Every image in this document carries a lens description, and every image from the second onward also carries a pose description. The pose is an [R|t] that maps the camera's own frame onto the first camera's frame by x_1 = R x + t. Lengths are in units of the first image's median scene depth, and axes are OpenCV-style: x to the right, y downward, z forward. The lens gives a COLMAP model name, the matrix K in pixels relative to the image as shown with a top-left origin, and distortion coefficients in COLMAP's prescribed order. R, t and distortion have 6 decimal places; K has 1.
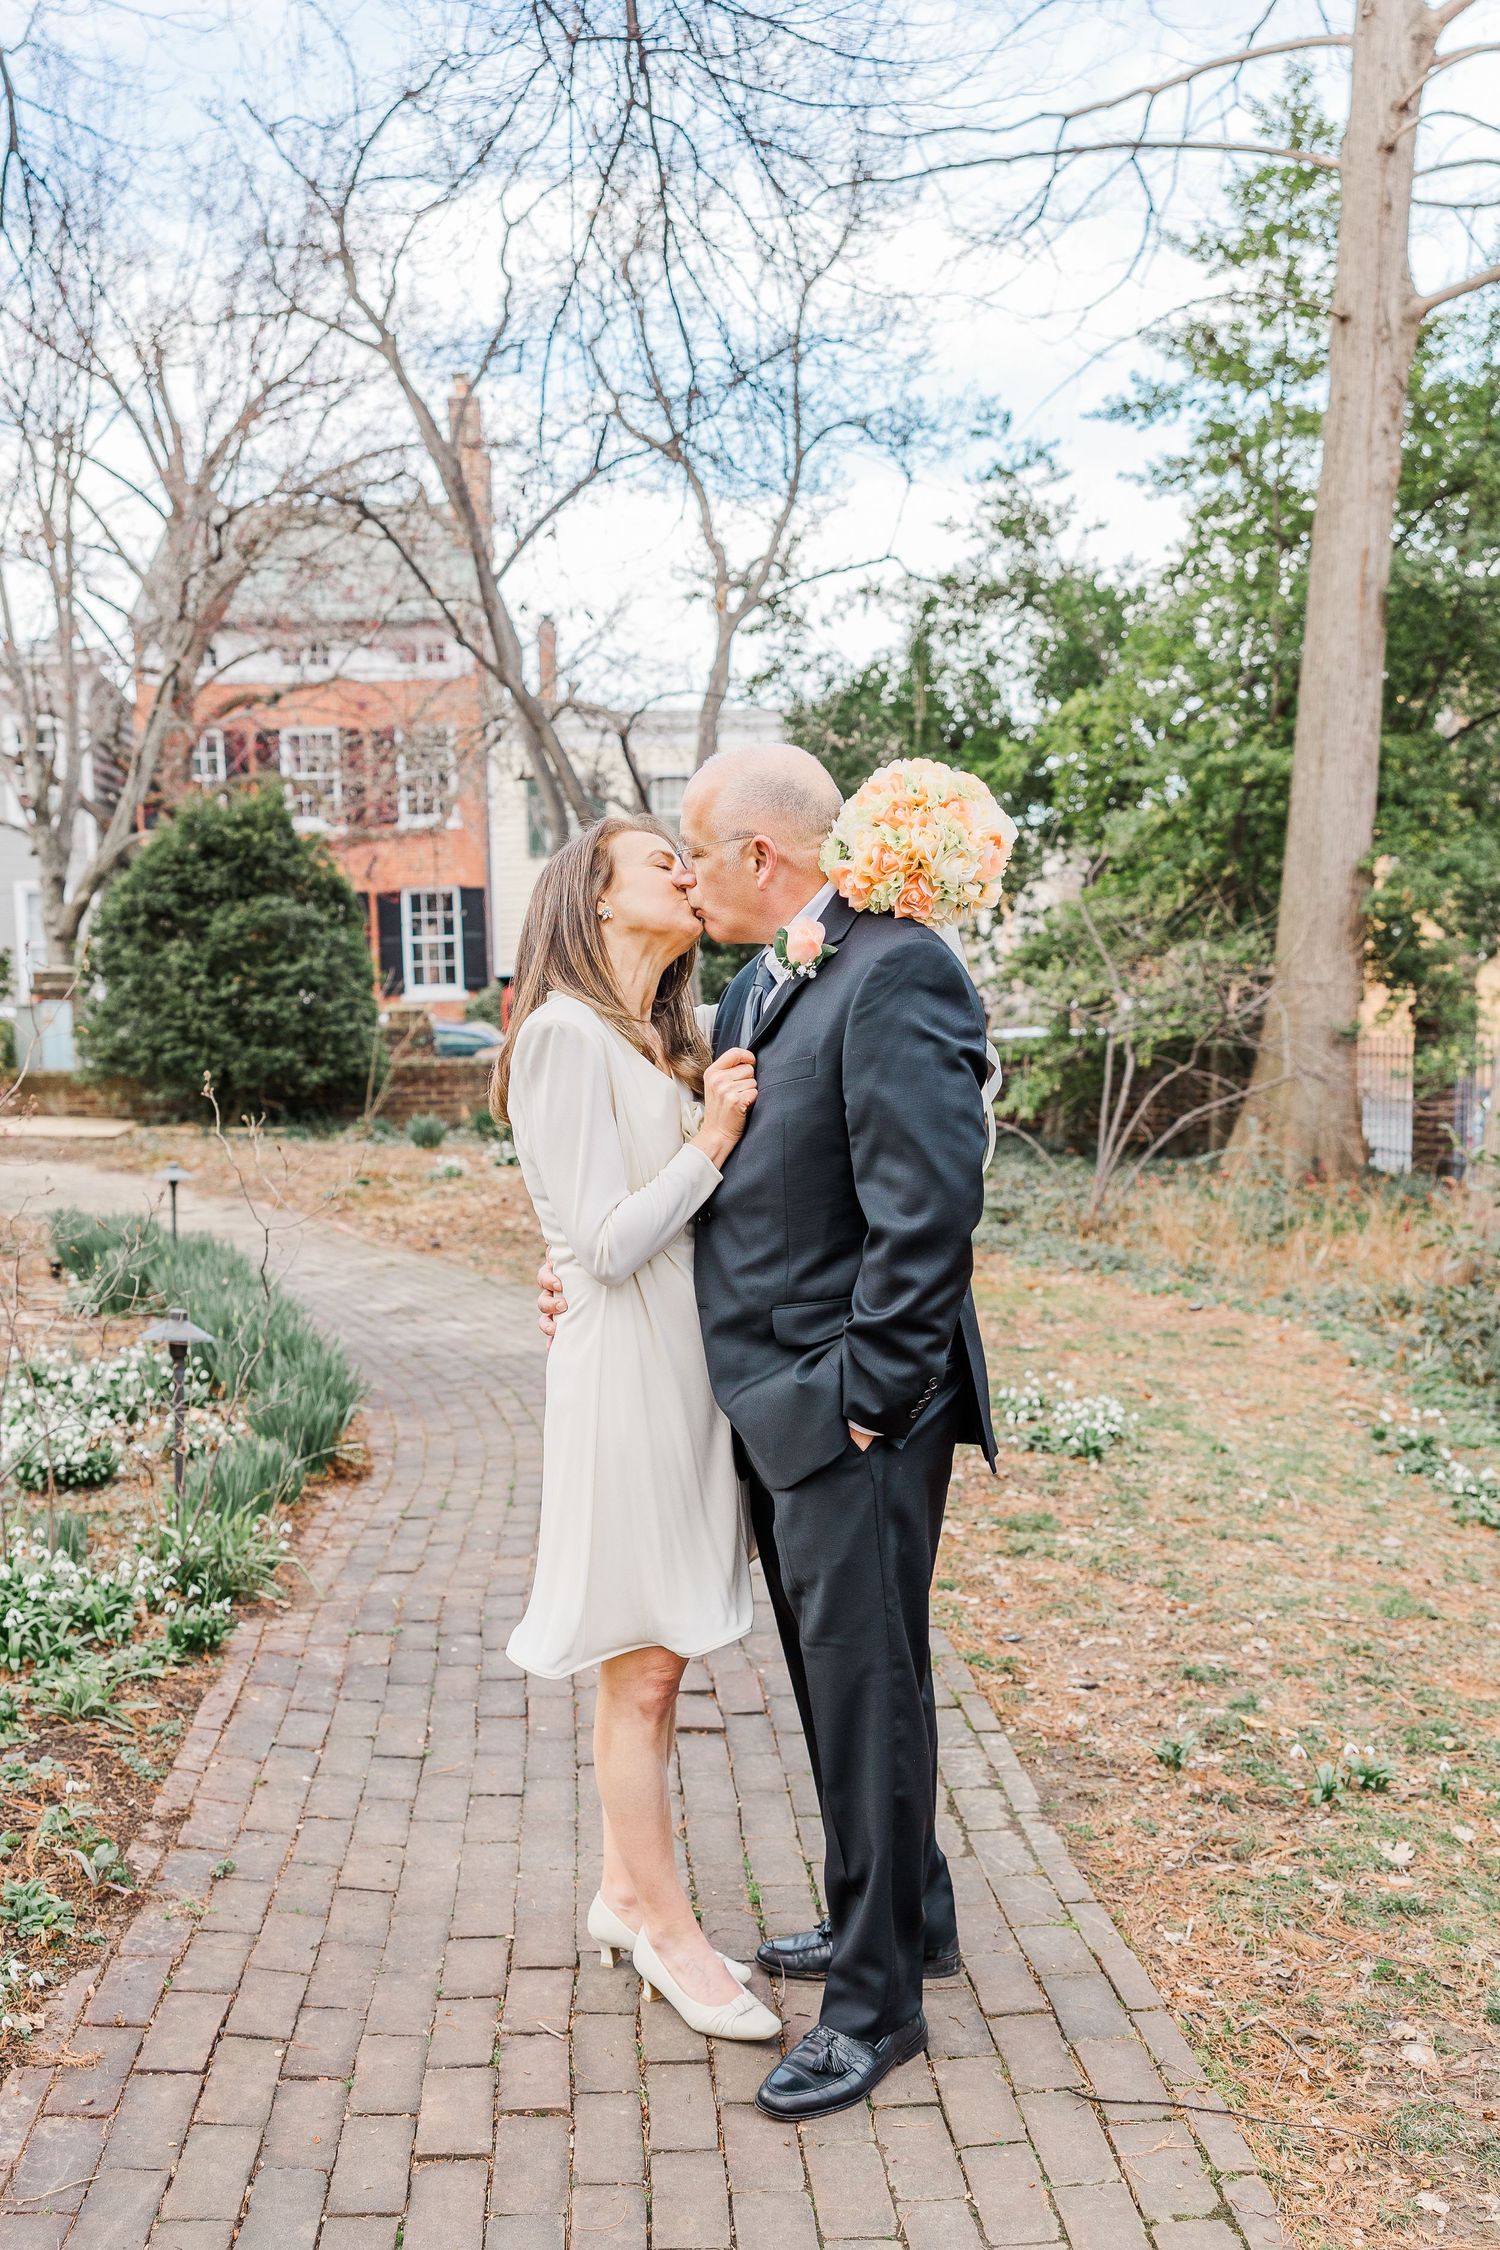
lens RADIAL K [[2467.0, 0, 749.0], [0, 2467.0, 1276.8], [0, 0, 1]] dist [-0.005576, -0.003378]
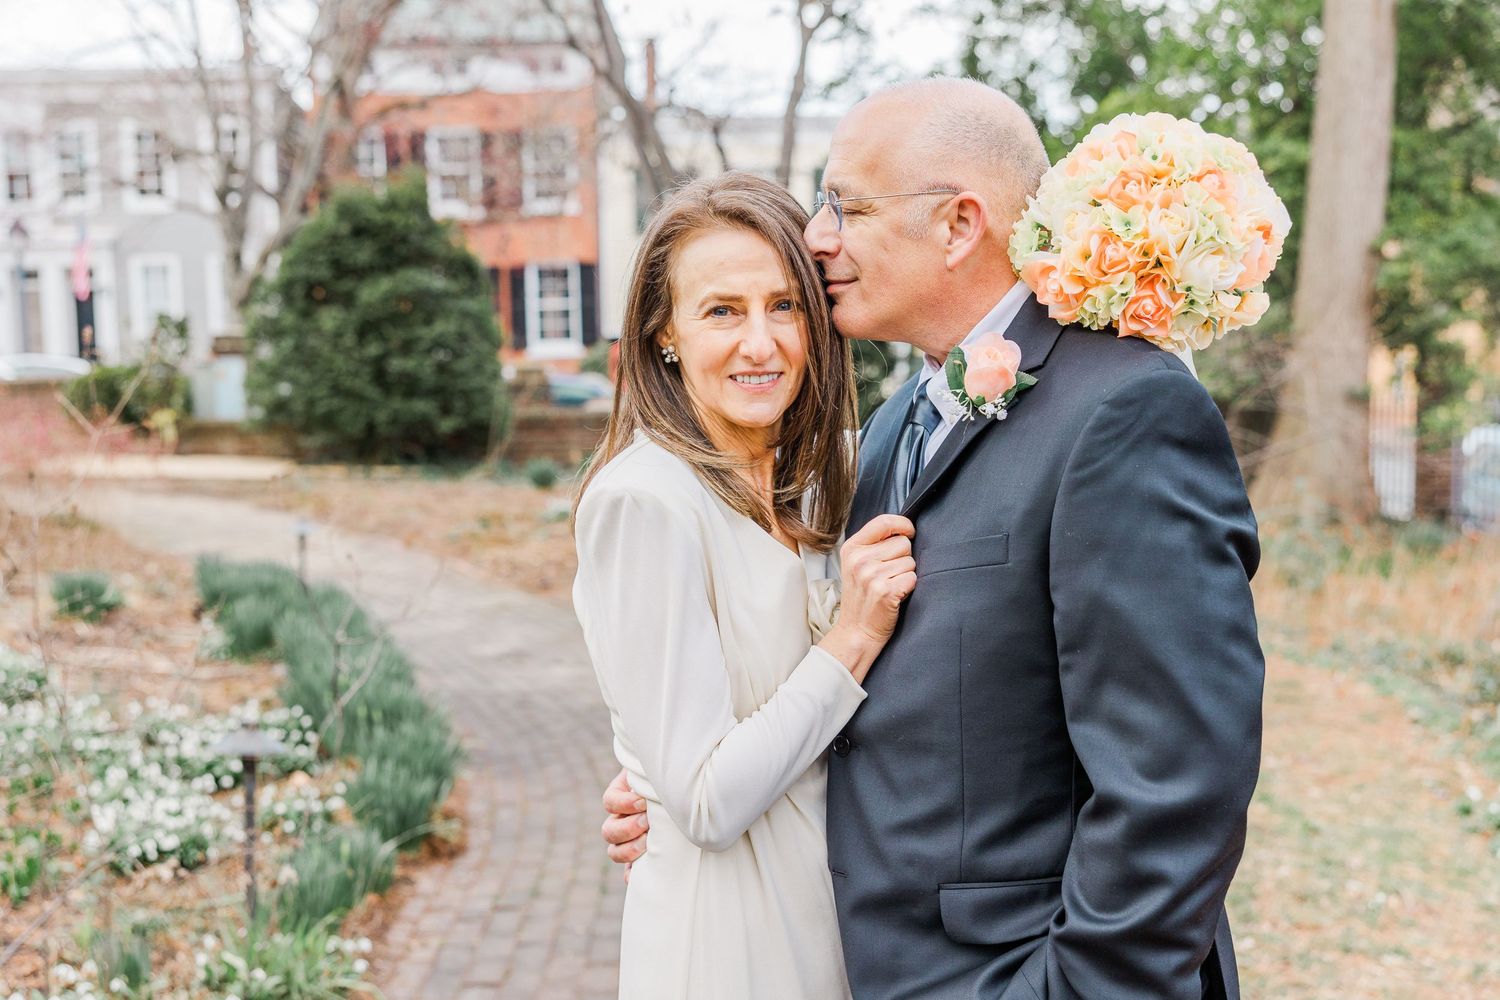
lens RADIAL K [[1883.6, 0, 750.0], [0, 1883.6, 500.0], [0, 0, 1]] dist [-0.004873, 0.005062]
pose [[0.999570, 0.004202, -0.029025, -0.008765], [-0.005016, 0.999595, -0.028030, -0.023327], [0.028895, 0.028163, 0.999186, 0.128981]]
